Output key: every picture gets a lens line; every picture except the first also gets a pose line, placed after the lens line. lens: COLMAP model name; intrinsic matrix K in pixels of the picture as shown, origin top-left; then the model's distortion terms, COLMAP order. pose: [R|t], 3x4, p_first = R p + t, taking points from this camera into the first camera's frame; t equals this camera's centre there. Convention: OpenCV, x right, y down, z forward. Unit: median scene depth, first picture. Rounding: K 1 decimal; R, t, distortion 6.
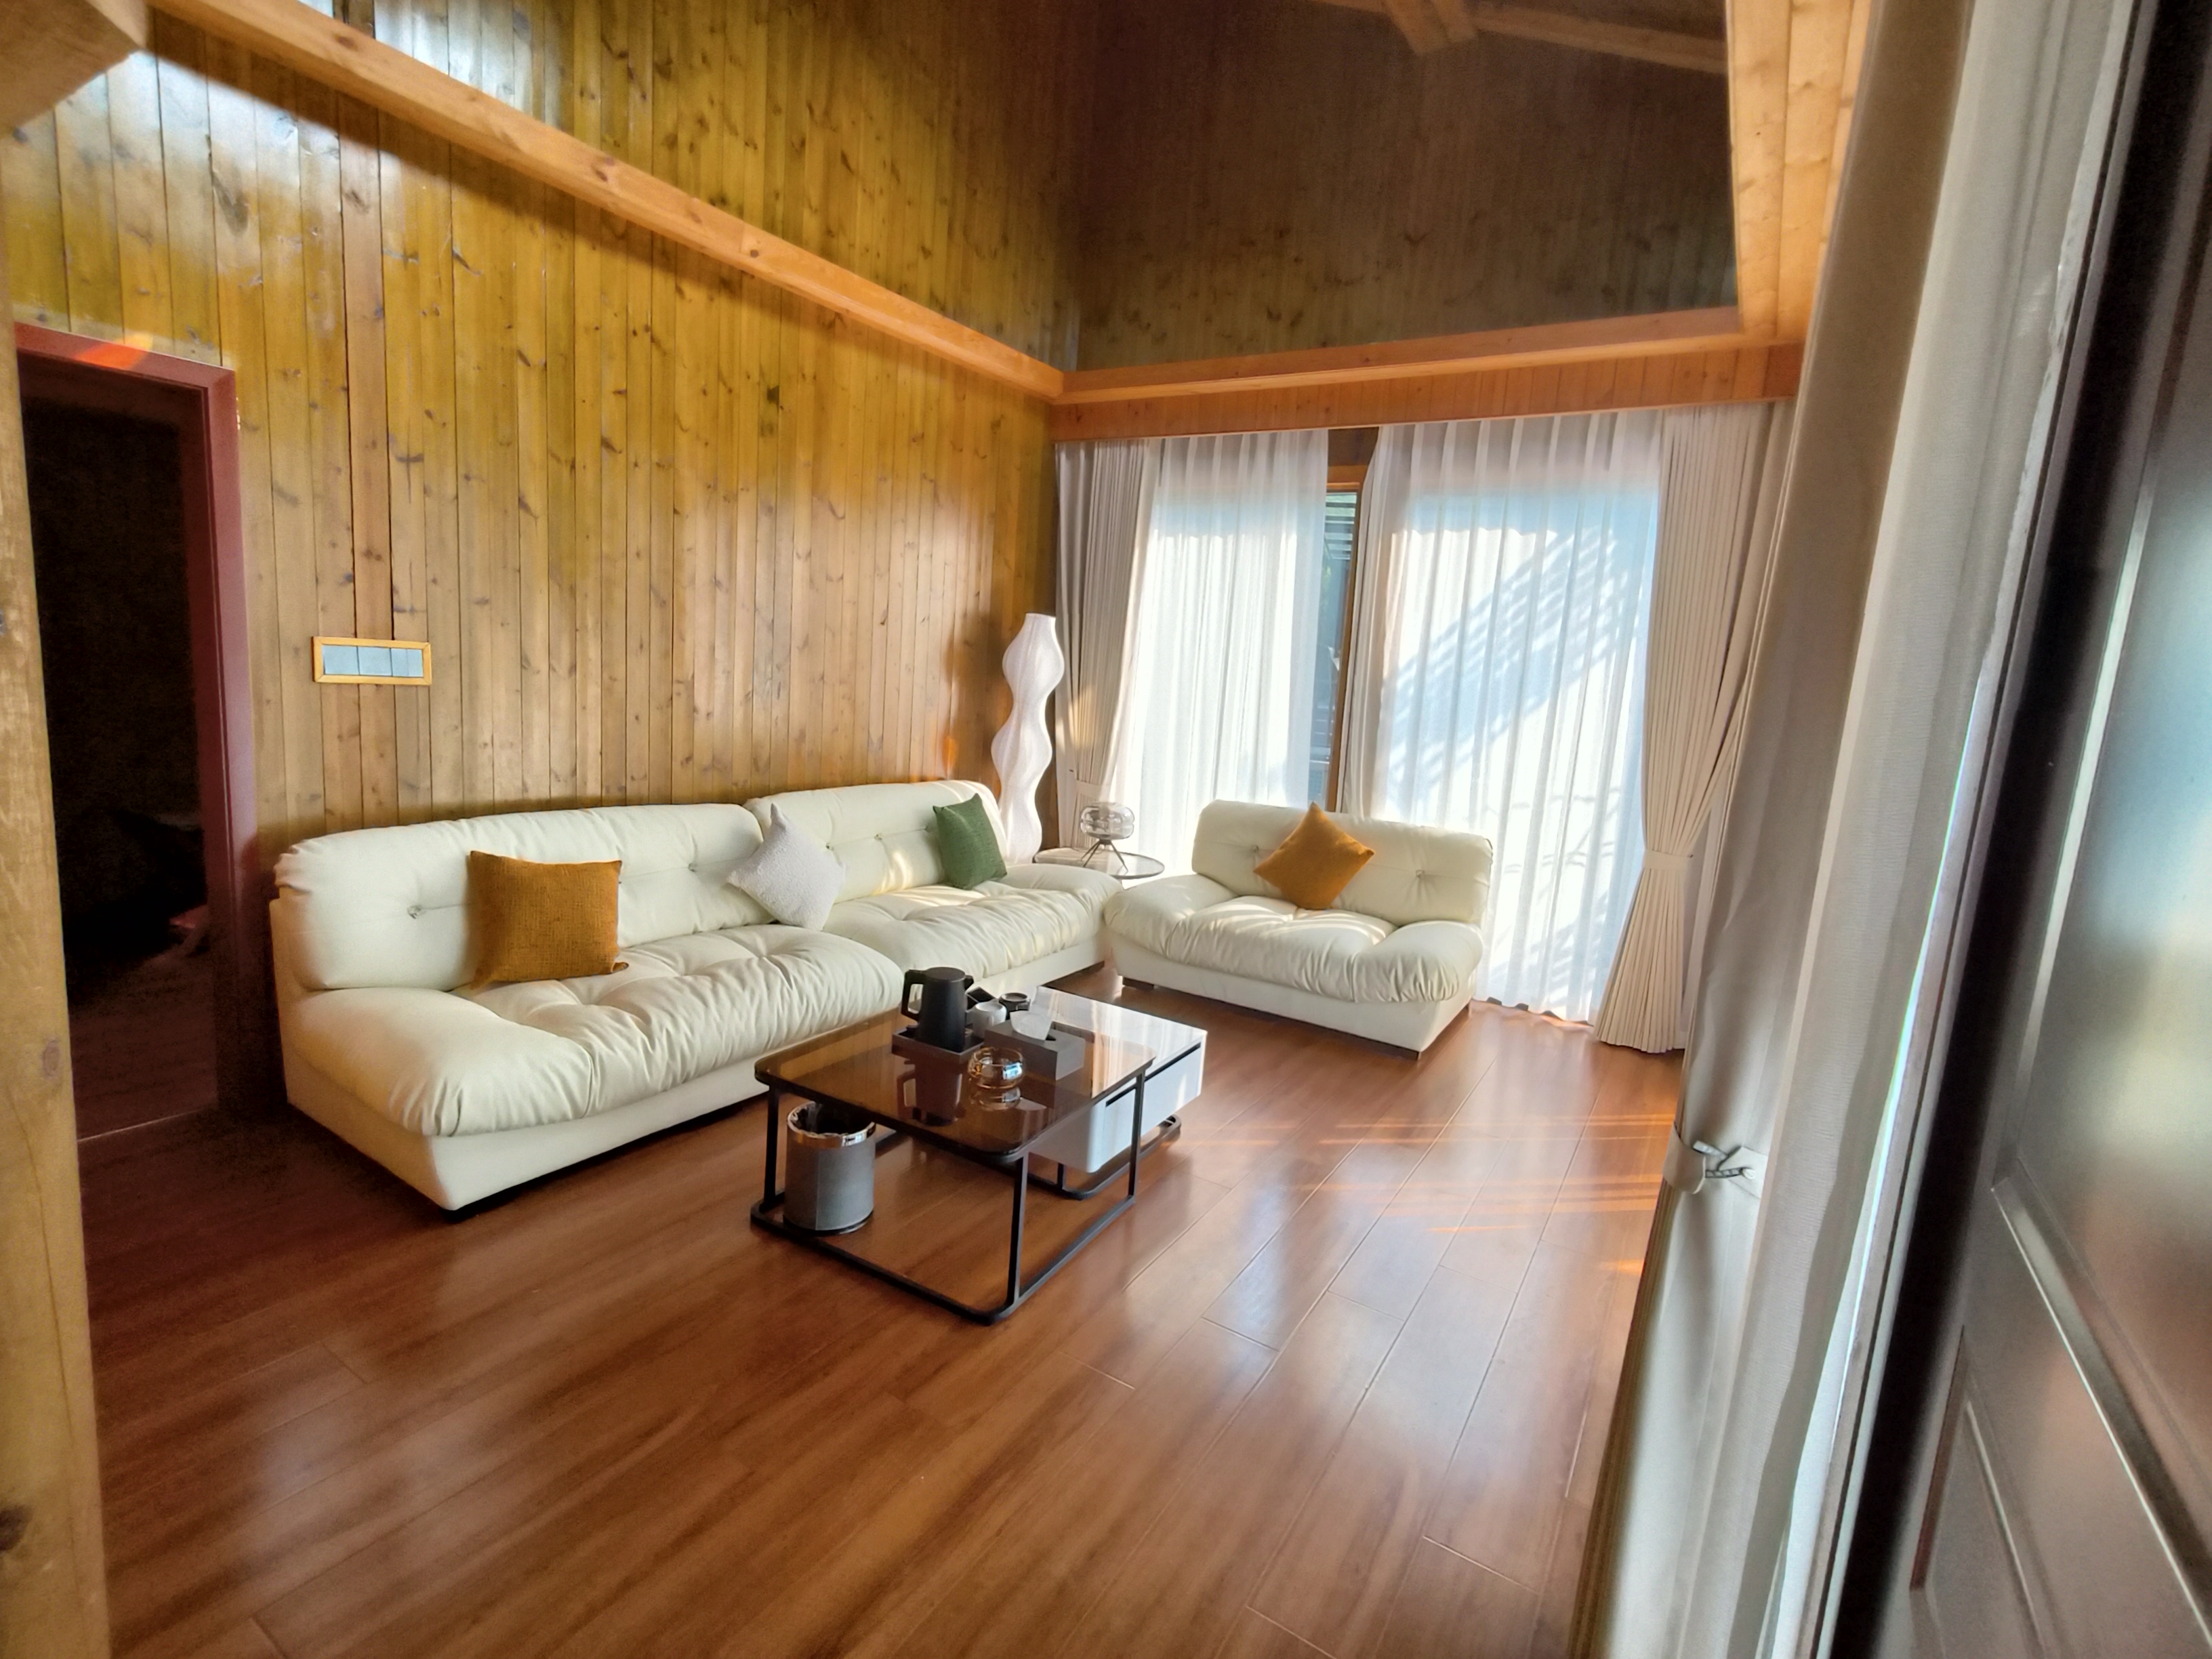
lens RADIAL K [[1024.6, 0, 1122.6], [0, 1024.6, 825.7], [0, 0, 1]] dist [0.008955, -0.001226]
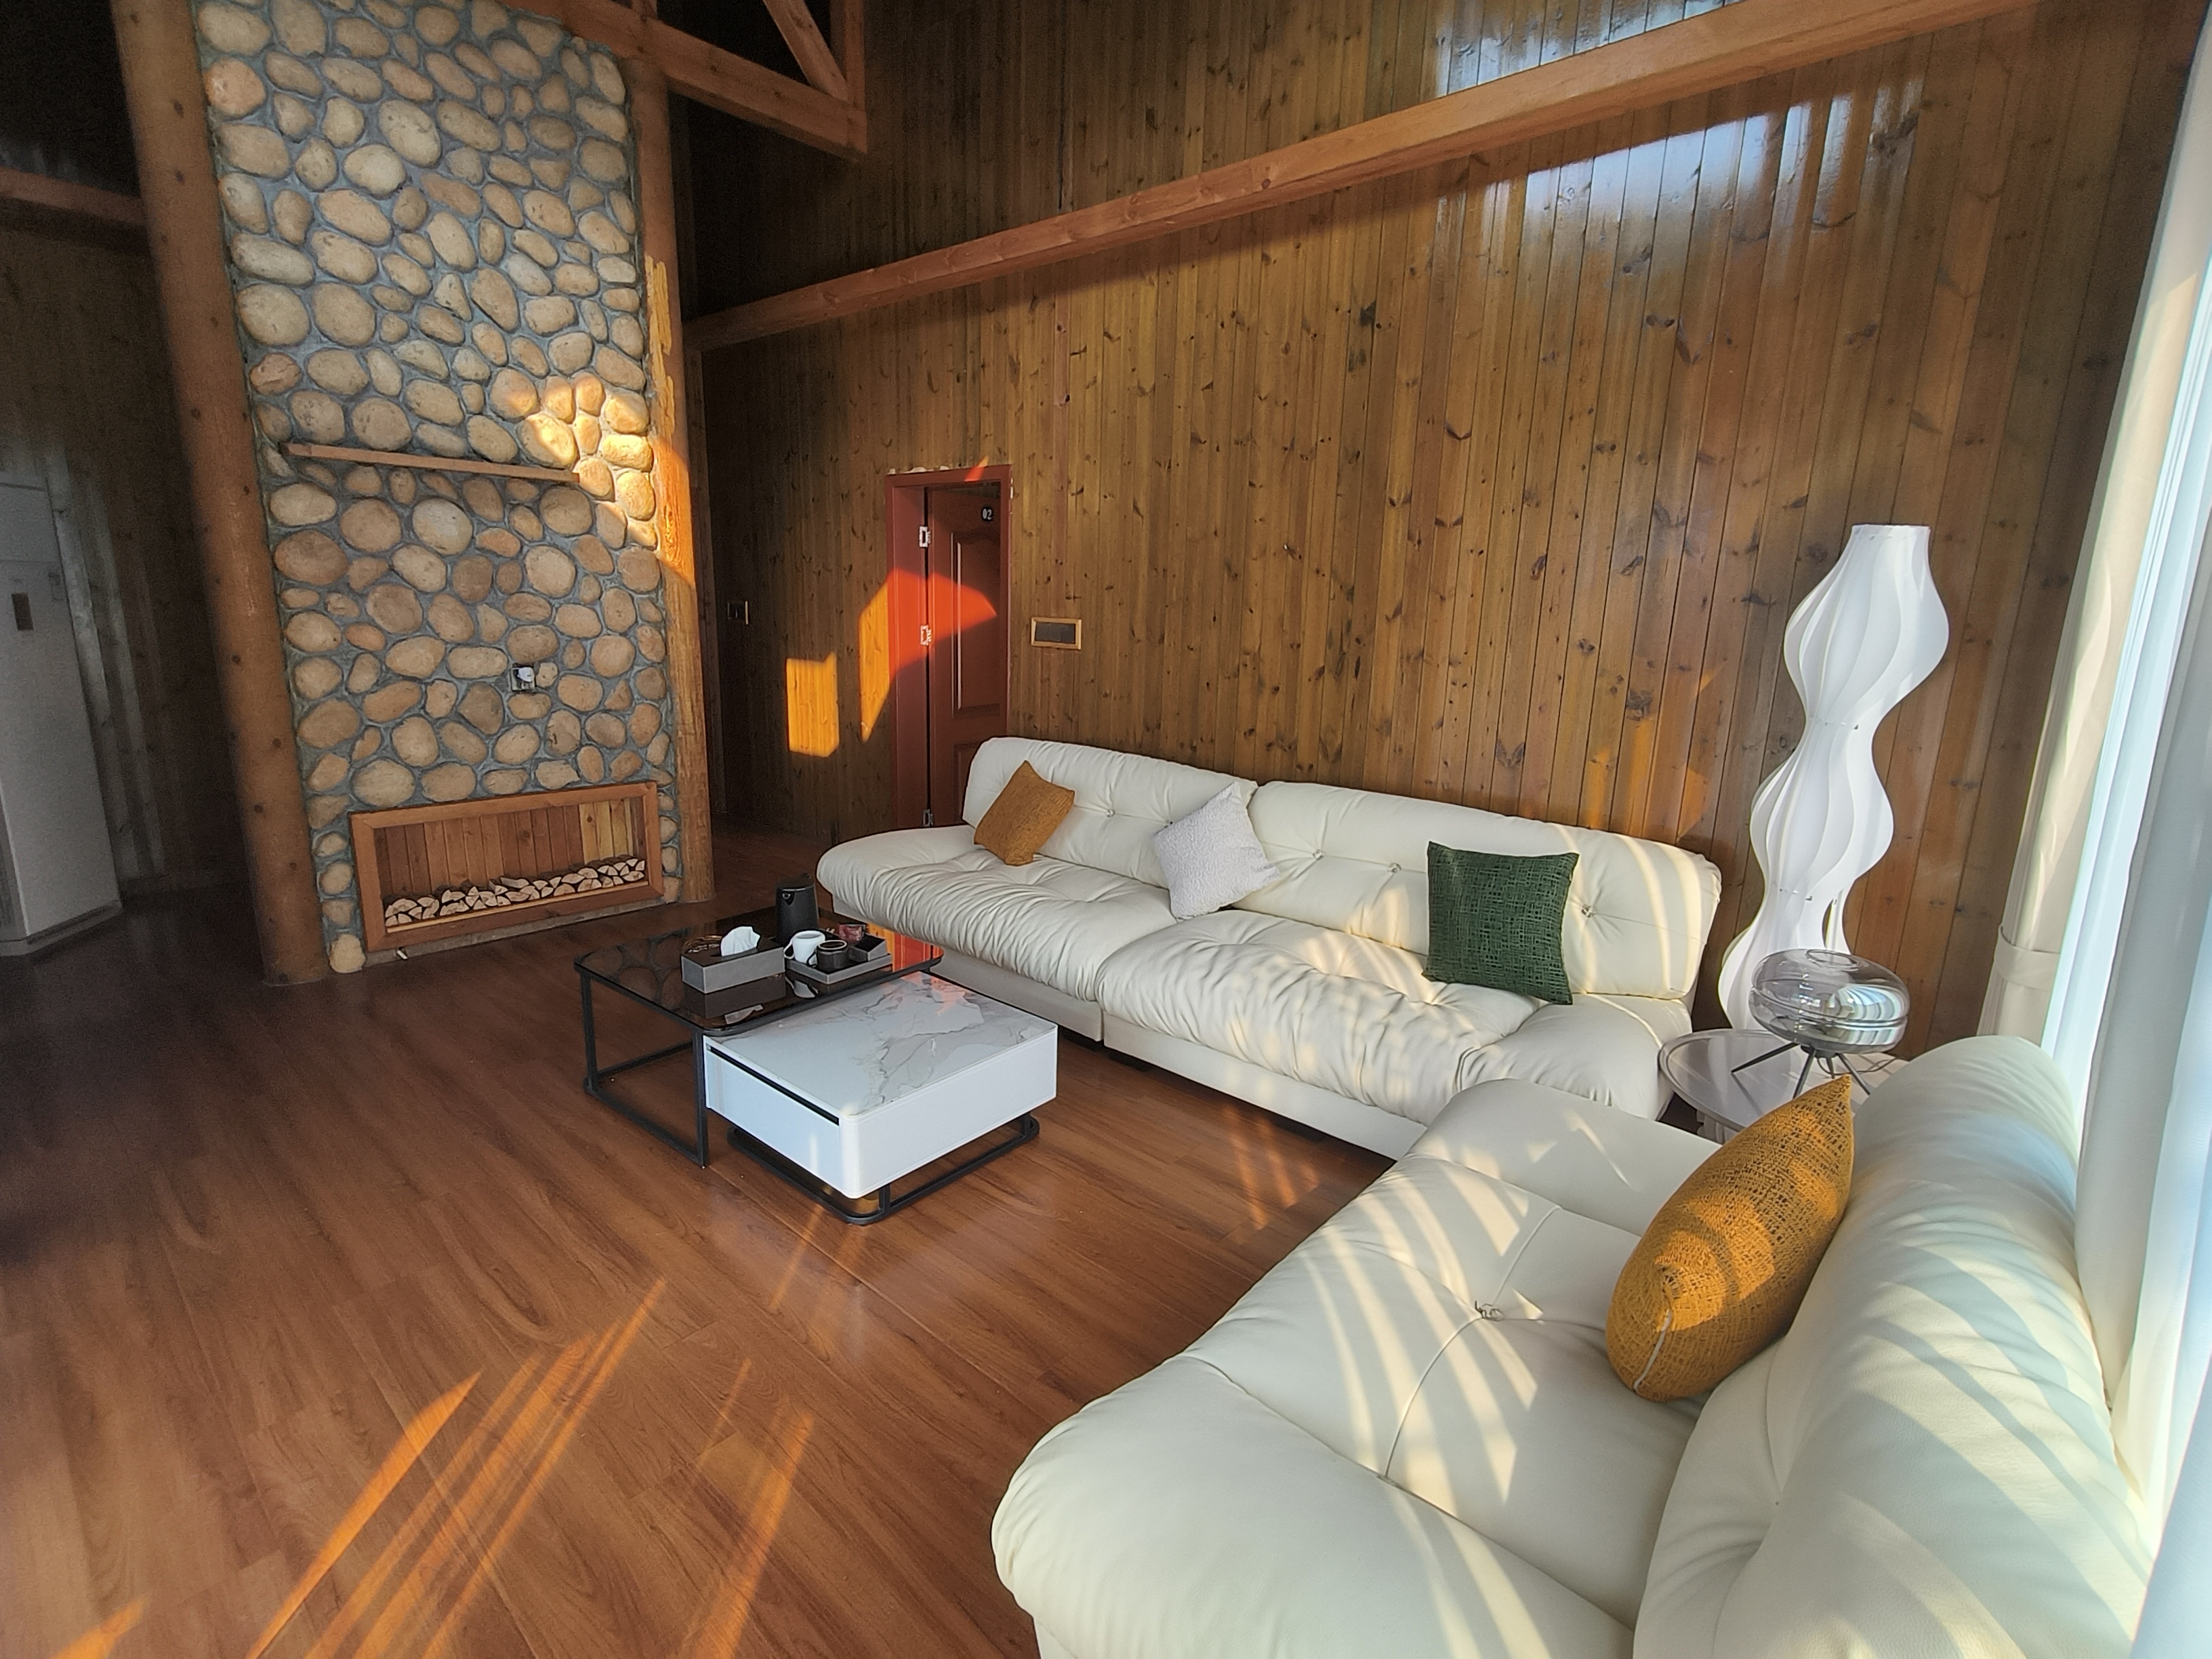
lens RADIAL K [[1024.6, 0, 1101.0], [0, 1024.6, 813.3], [0, 0, 1]] dist [0.008955, -0.001226]
pose [[-0.175422, 0.139355, -0.974581, 0.495024], [-0.182563, 0.968157, 0.171297, -0.110852], [0.967418, 0.207972, -0.144395, 0.856038]]
